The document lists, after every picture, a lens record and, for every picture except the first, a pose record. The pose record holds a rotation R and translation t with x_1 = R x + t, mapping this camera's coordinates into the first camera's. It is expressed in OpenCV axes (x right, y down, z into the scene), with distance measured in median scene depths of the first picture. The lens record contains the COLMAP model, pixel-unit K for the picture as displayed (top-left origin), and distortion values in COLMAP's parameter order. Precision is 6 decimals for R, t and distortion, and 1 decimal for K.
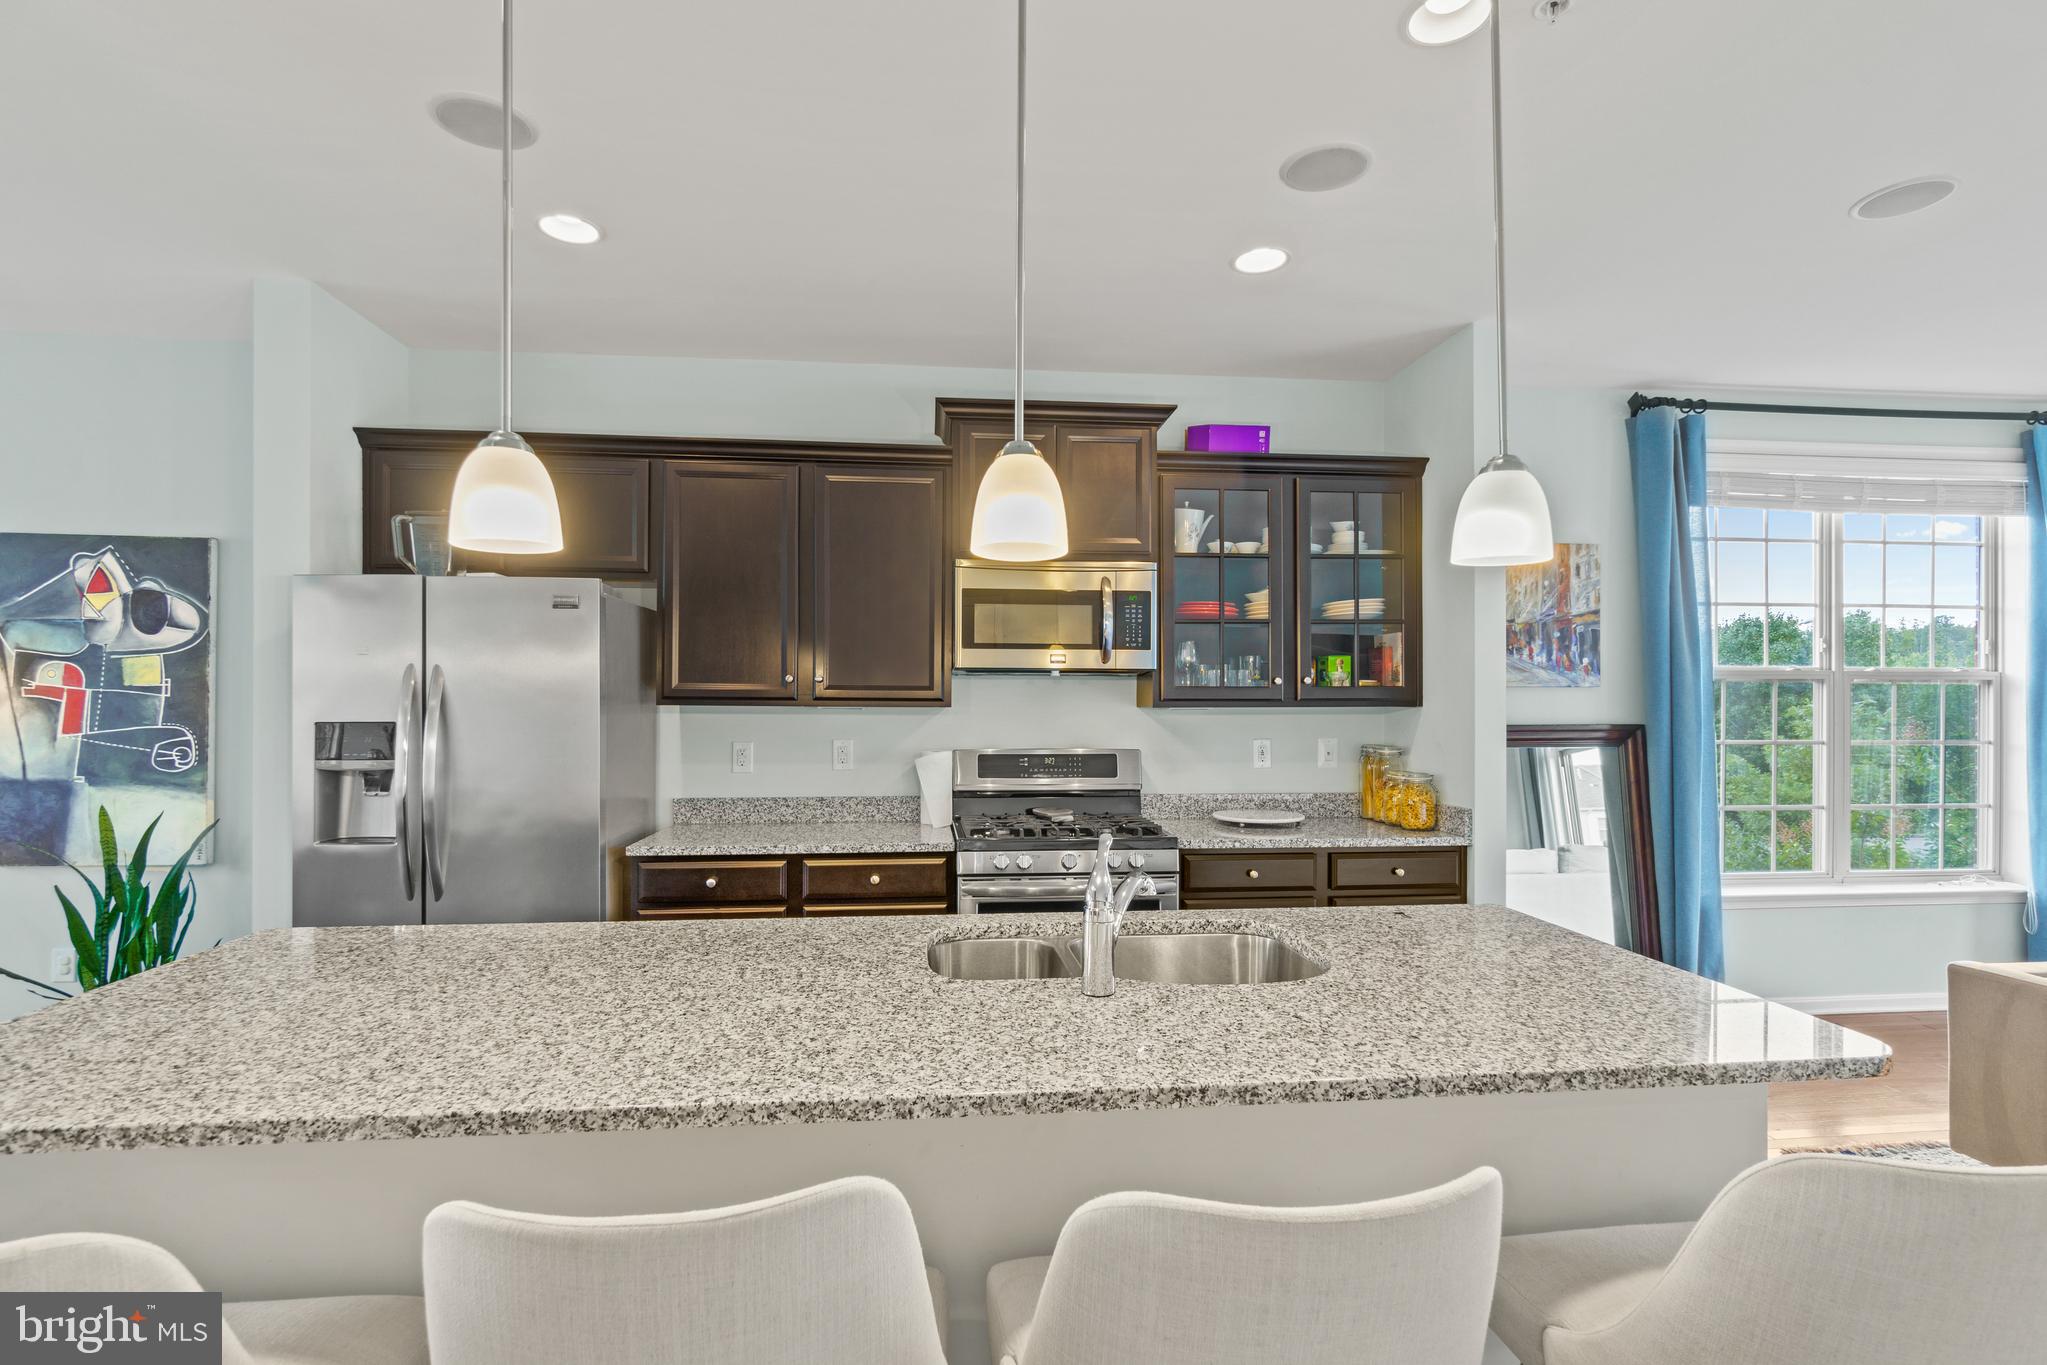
lens RADIAL K [[968.9, 0, 1011.5], [0, 968.9, 694.0], [0, 0, 1]] dist [-0.004003, 0.000402]
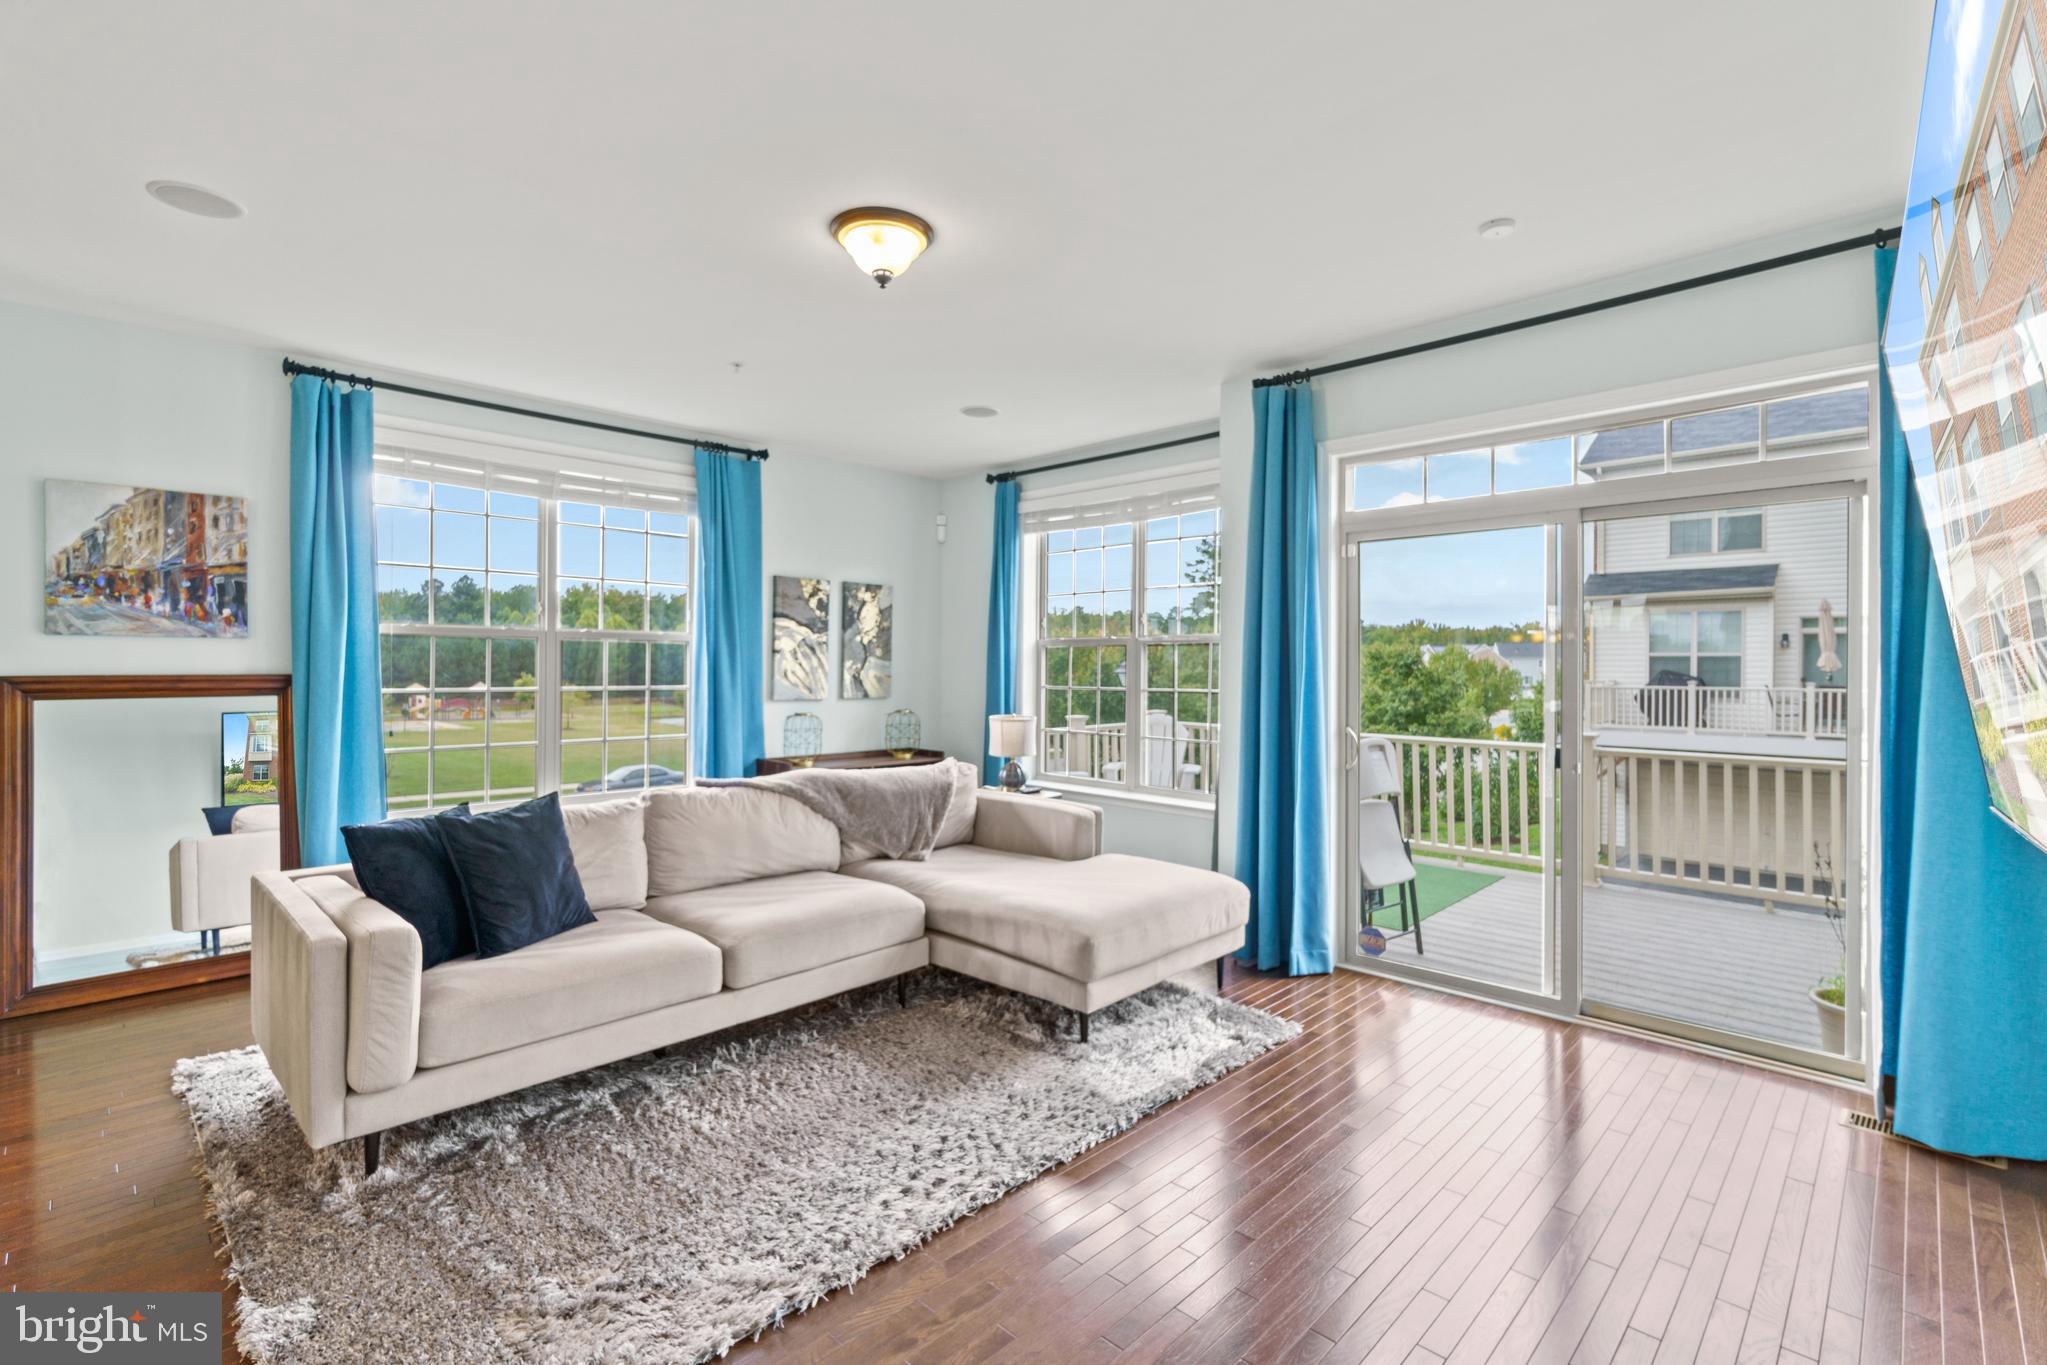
lens RADIAL K [[913.3, 0, 1061.5], [0, 913.3, 682.0], [0, 0, 1]] dist [0.001083, -0.001980]
pose [[0.763061, -0.007487, 0.646283, 0.763850], [-0.003587, 0.999868, 0.015818, 0.025106], [-0.646316, -0.014389, 0.762934, -0.356337]]
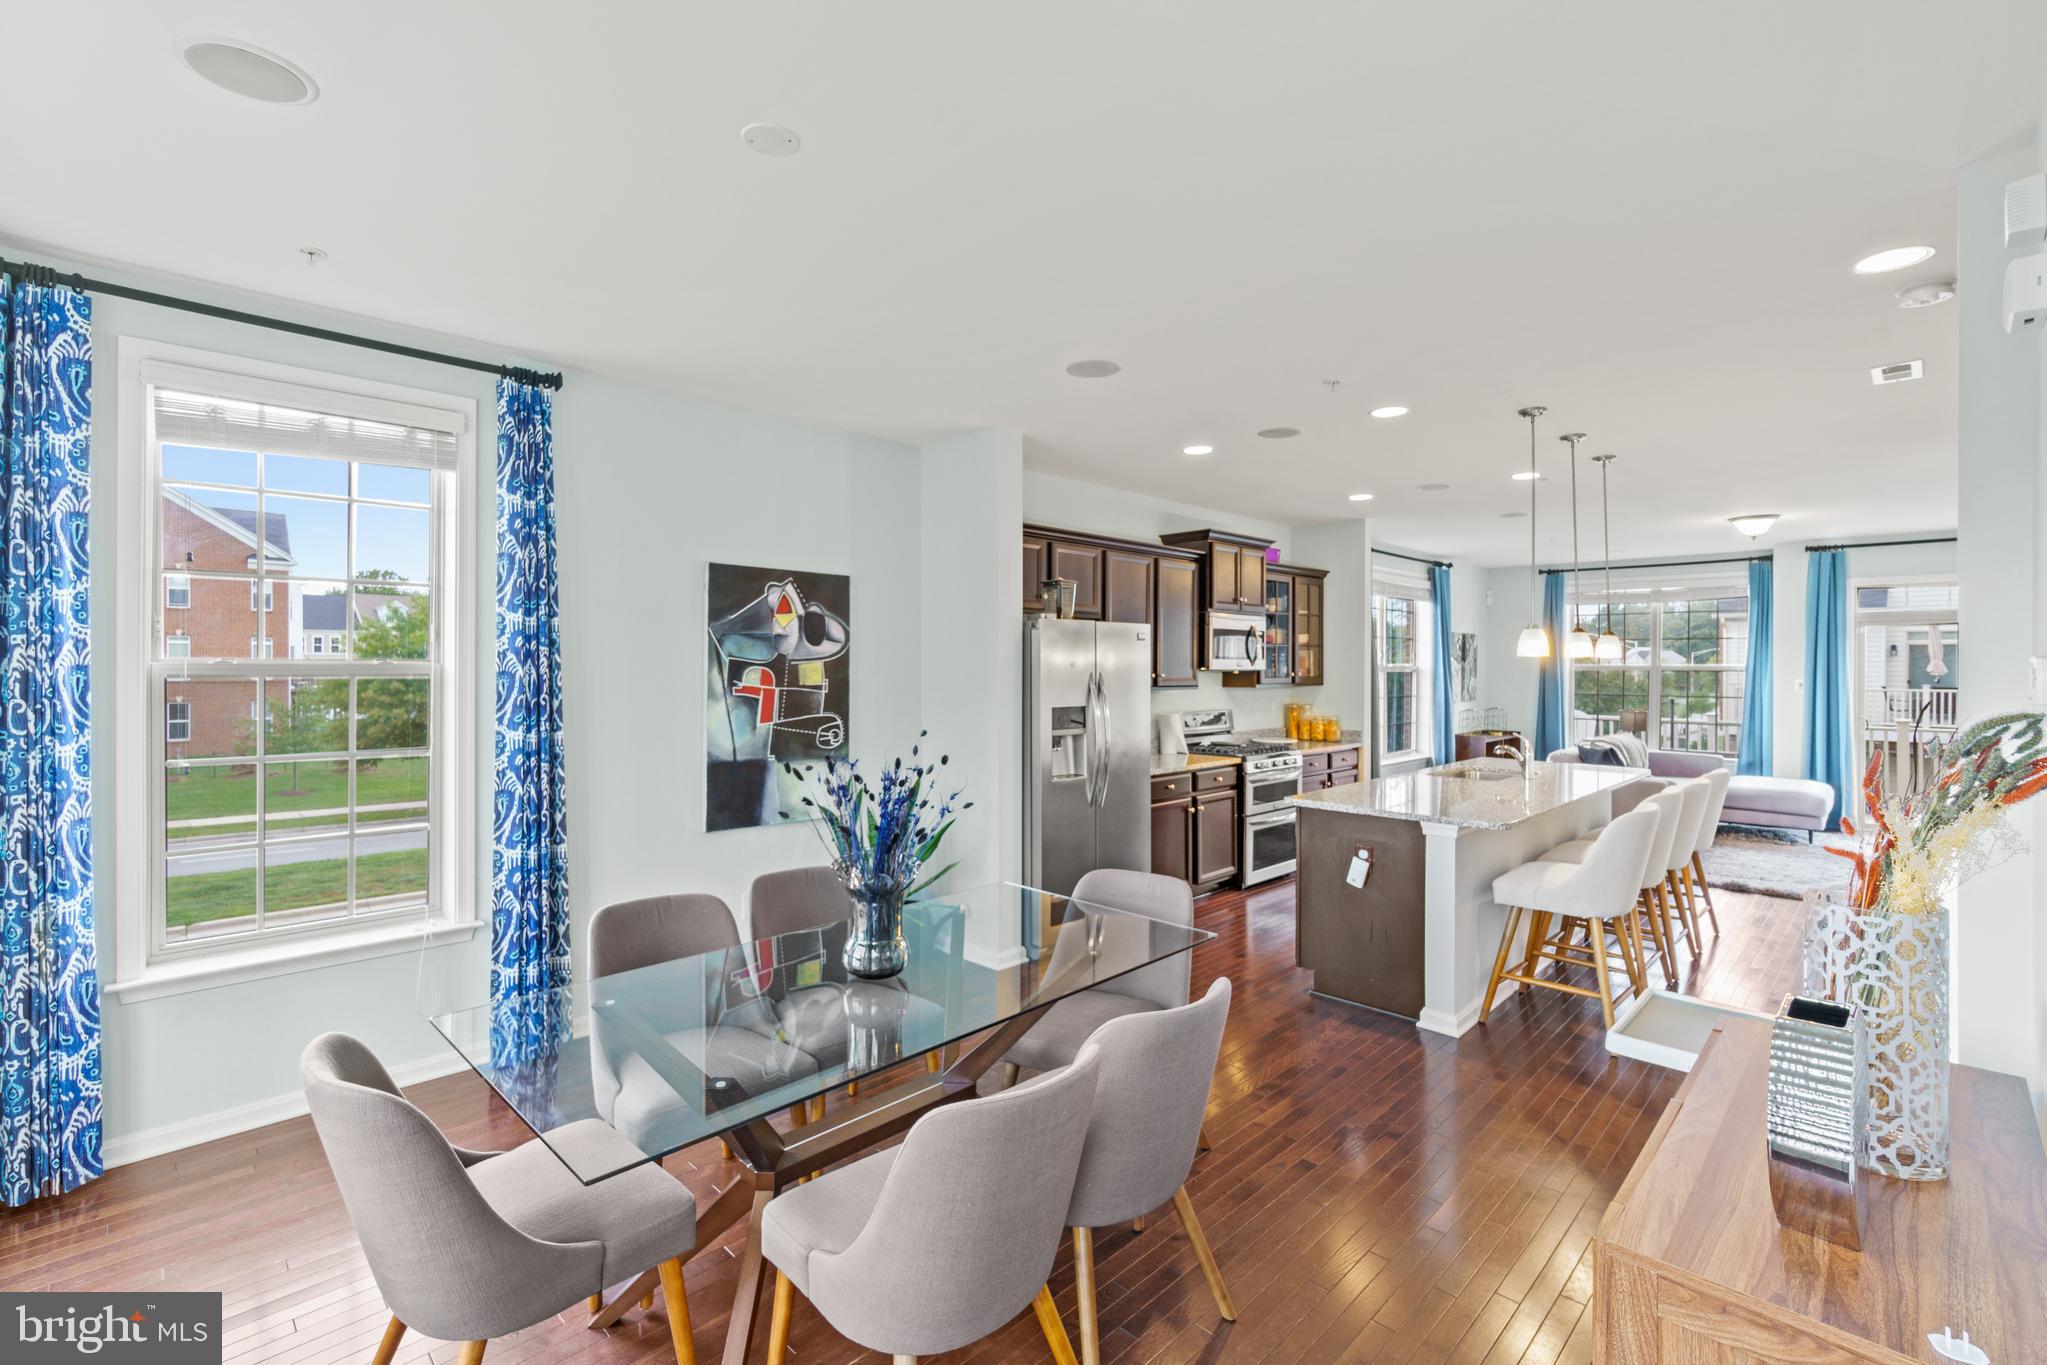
lens RADIAL K [[913.3, 0, 1018.6], [0, 913.3, 669.7], [0, 0, 1]] dist [0.001083, -0.001980]
pose [[0.774058, -0.003831, 0.633103, -1.469819], [-0.004478, 0.999924, 0.011525, -0.044978], [-0.633099, -0.011756, 0.773982, -0.153759]]
